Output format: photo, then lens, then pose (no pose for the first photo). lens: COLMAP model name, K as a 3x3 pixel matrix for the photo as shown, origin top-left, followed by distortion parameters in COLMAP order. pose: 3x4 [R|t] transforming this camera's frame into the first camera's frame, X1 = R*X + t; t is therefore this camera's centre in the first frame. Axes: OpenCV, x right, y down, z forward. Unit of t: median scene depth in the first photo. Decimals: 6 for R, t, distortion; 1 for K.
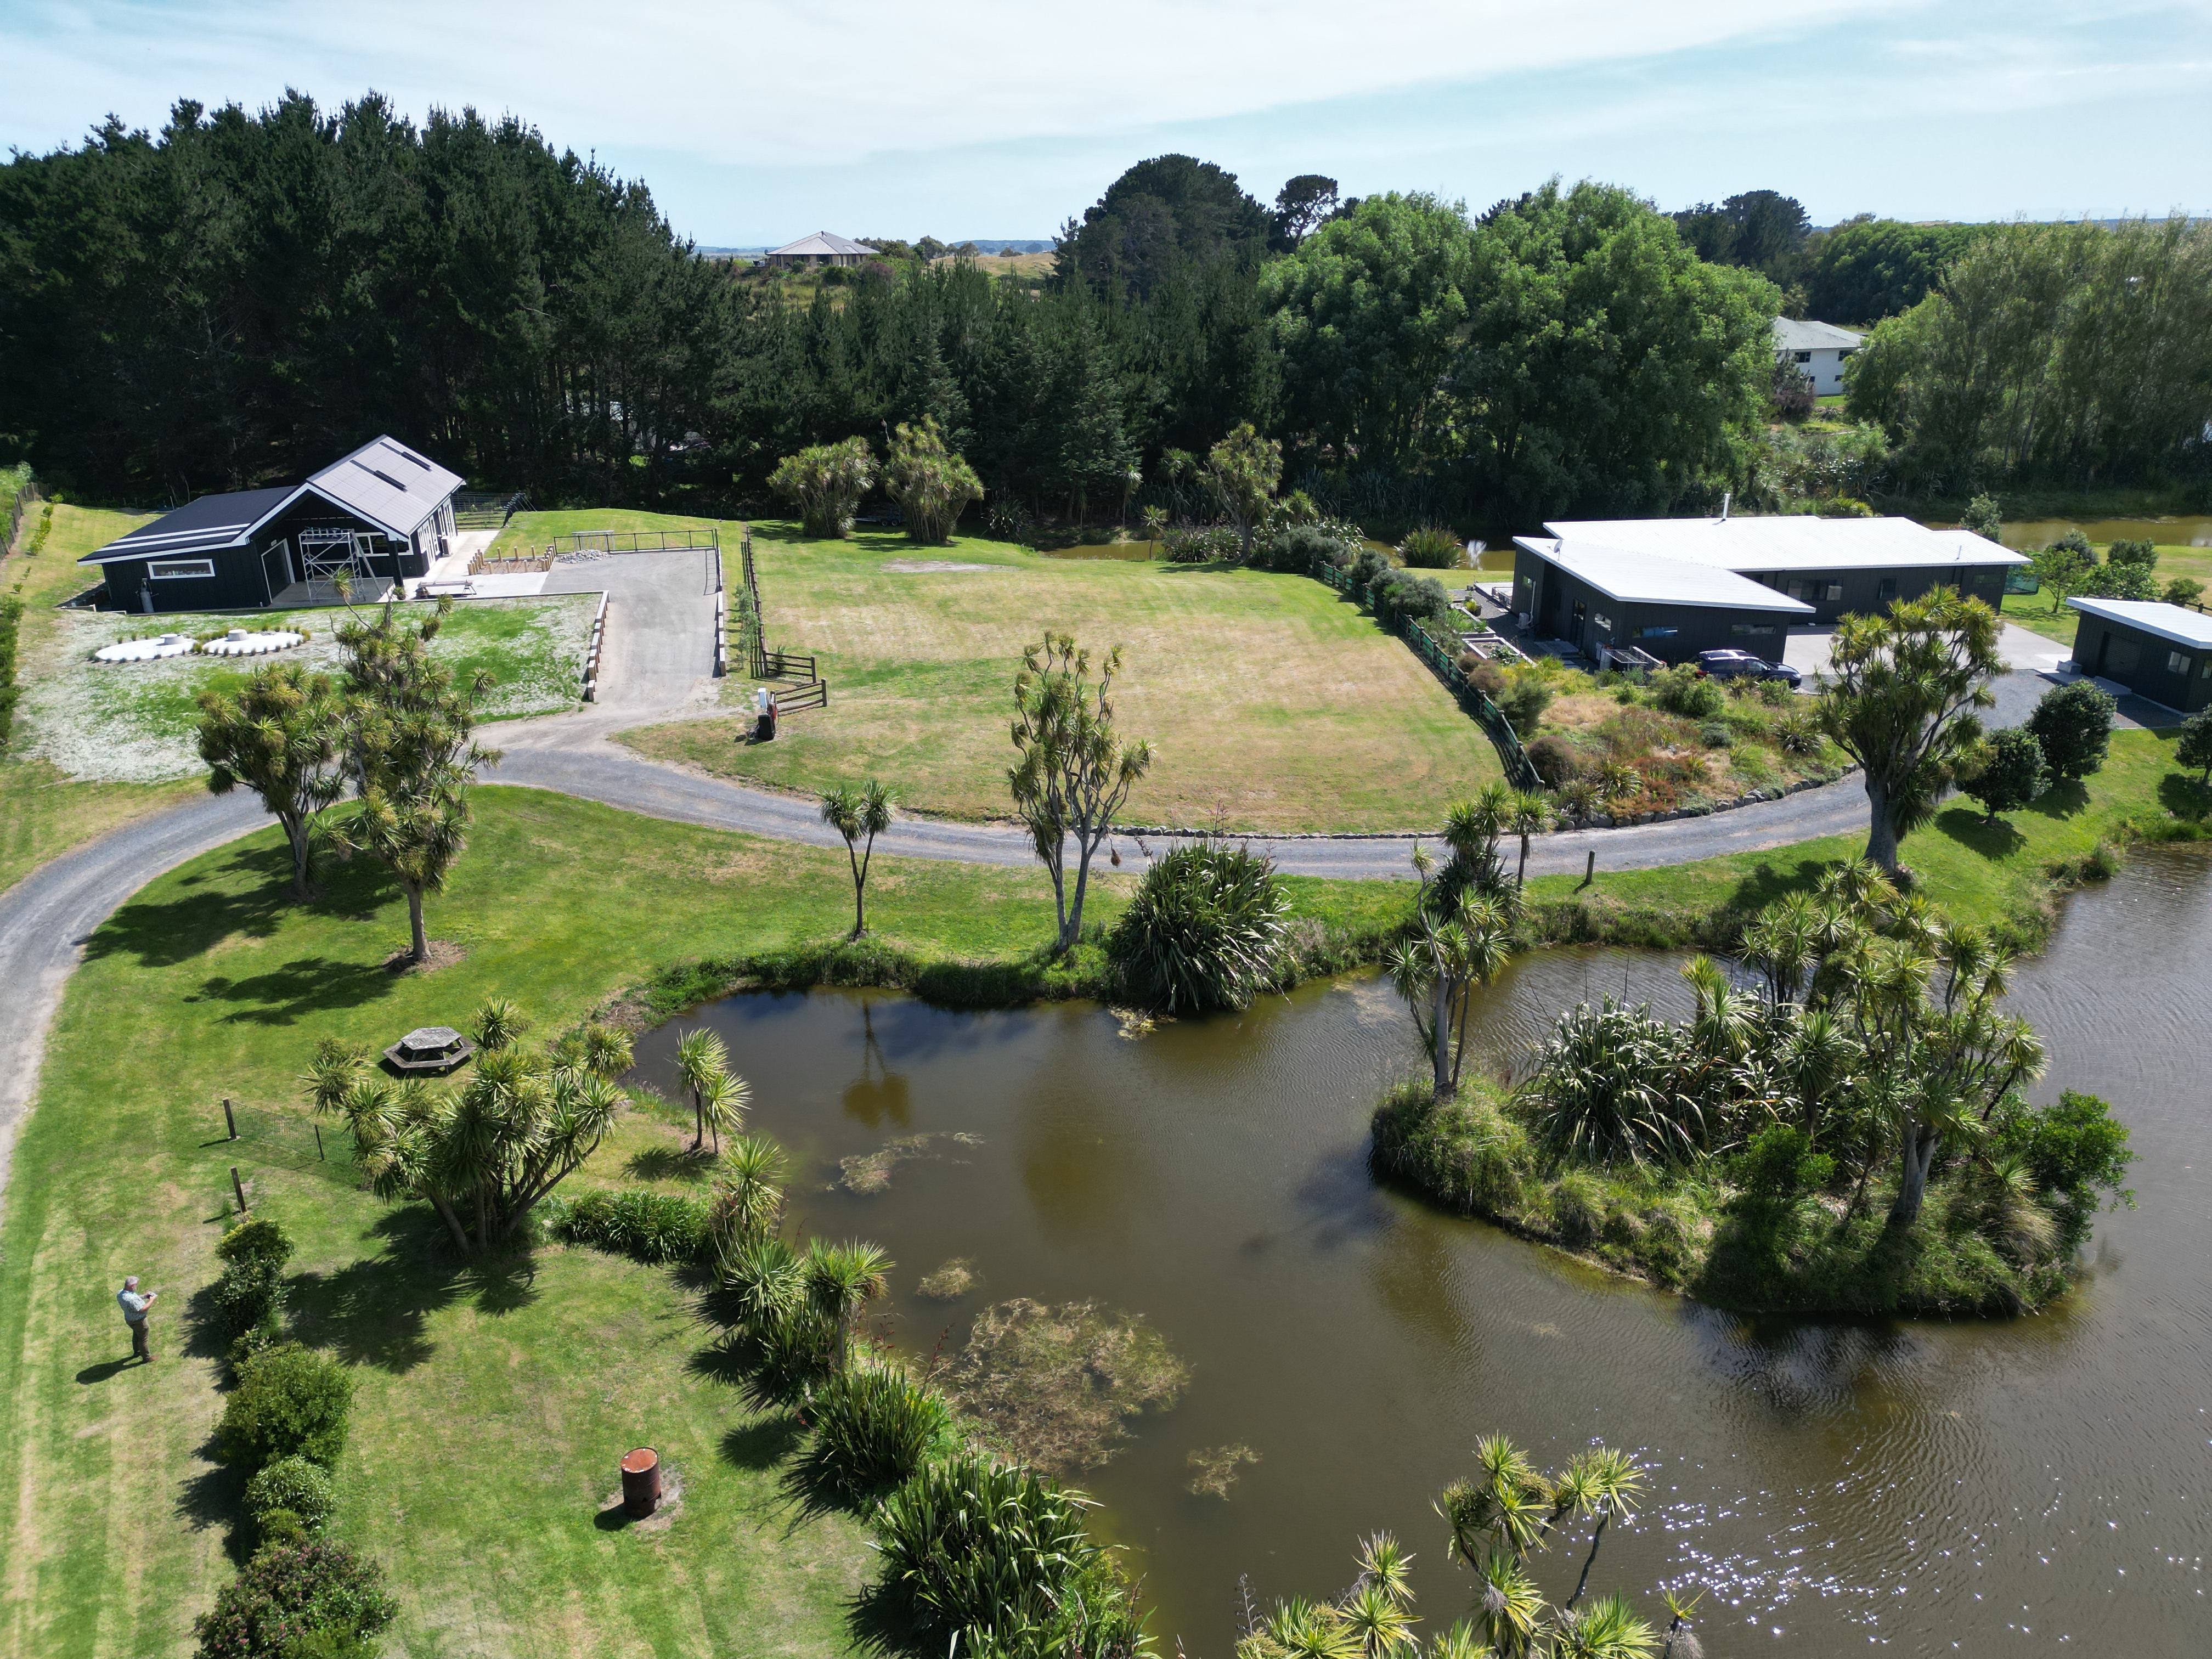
lens RADIAL K [[1561.8, 0, 1106.3], [0, 1561.8, 825.1], [0, 0, 1]] dist [0.070744, -0.057458]
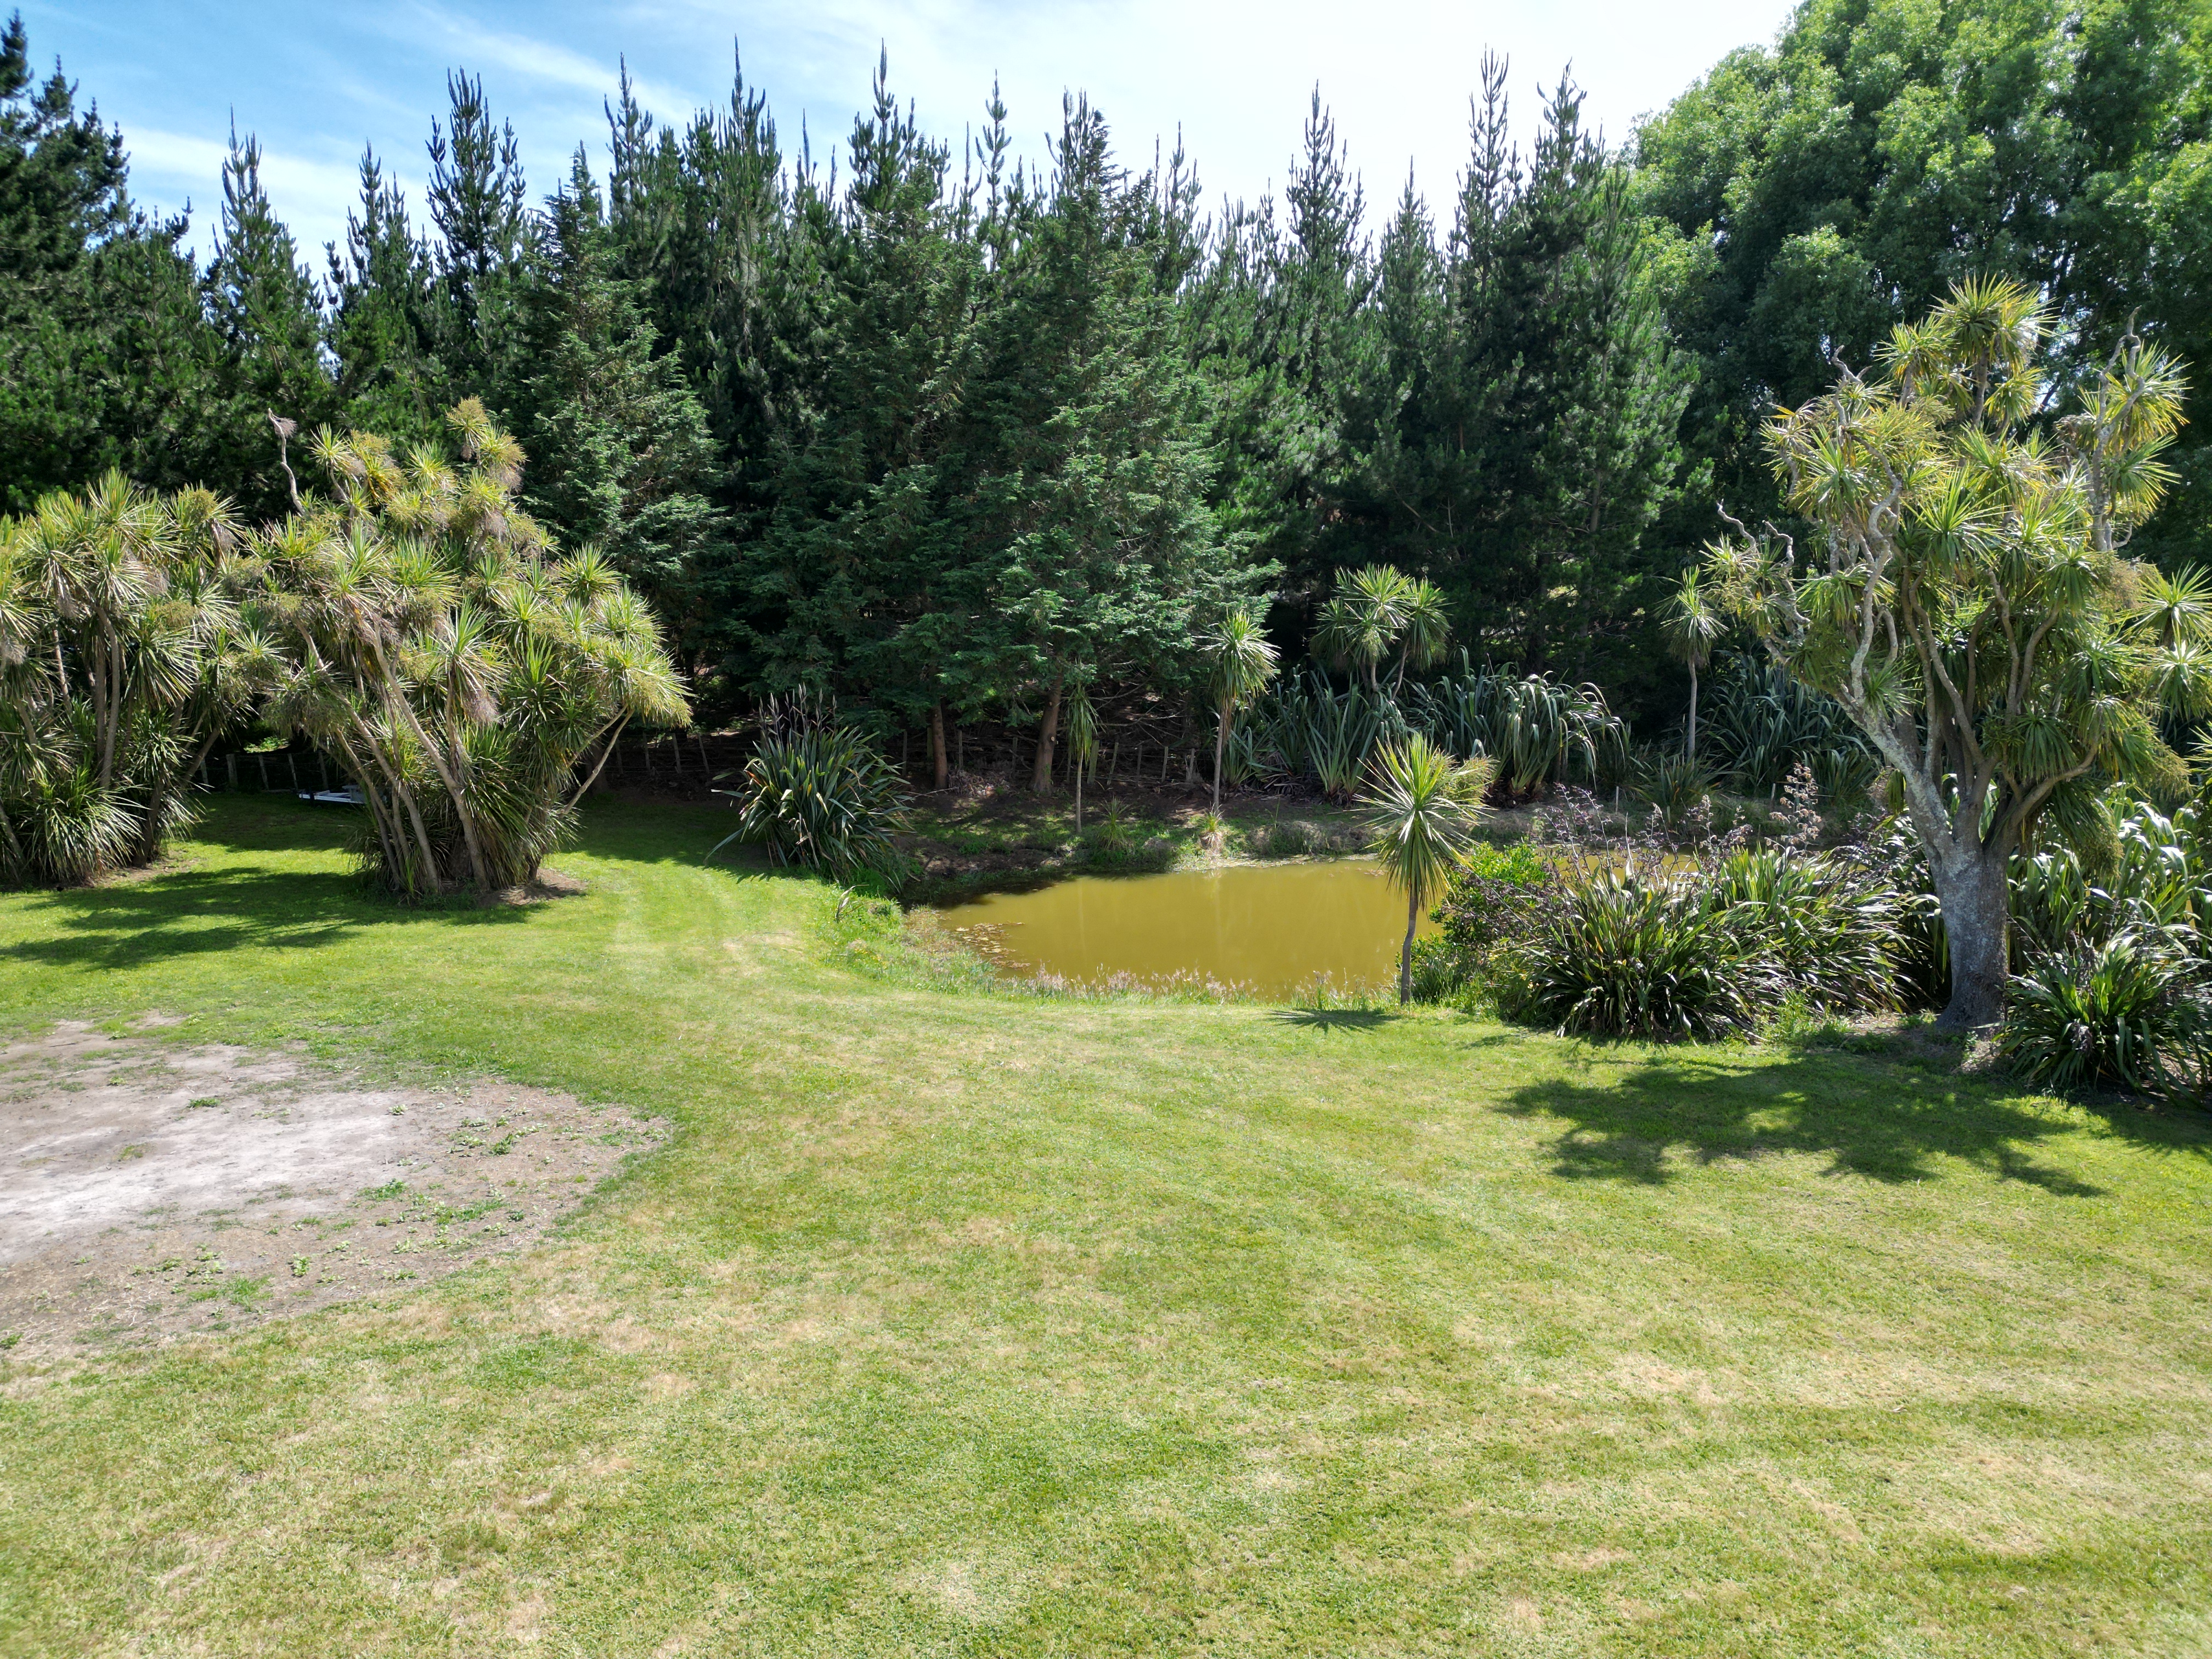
lens RADIAL K [[1561.8, 0, 1106.3], [0, 1561.8, 825.1], [0, 0, 1]] dist [0.070744, -0.057458]
pose [[0.999714, -0.006288, -0.023063, -0.003874], [0.002438, 0.986574, -0.163297, -0.143528], [0.023780, 0.163195, 0.986307, 0.723628]]
